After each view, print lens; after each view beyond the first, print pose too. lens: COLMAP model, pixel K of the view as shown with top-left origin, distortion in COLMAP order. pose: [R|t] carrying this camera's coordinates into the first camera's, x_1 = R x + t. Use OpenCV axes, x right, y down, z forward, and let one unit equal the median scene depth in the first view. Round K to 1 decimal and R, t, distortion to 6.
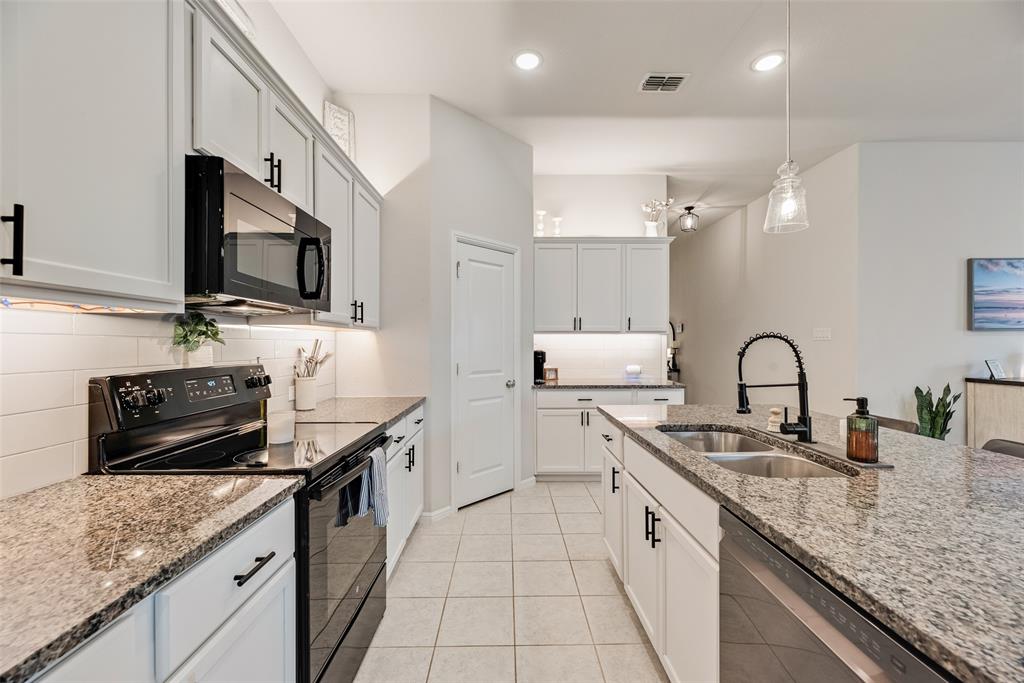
lens RADIAL K [[410.2, 0, 513.1], [0, 410.2, 346.0], [0, 0, 1]] dist [0.001654, 0.000041]
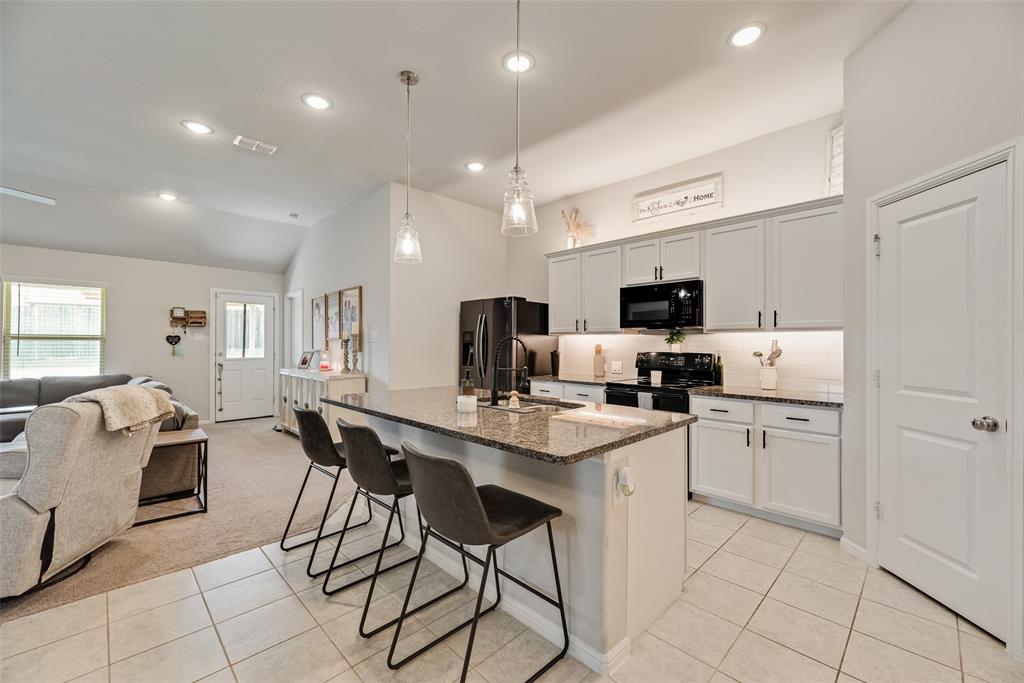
lens RADIAL K [[410.2, 0, 513.1], [0, 410.2, 346.0], [0, 0, 1]] dist [0.001654, 0.000041]
pose [[-0.720006, 0.003315, -0.693960, 0.831623], [-0.006835, 0.999906, 0.011867, -0.006641], [0.693935, 0.013288, -0.719915, 1.034424]]
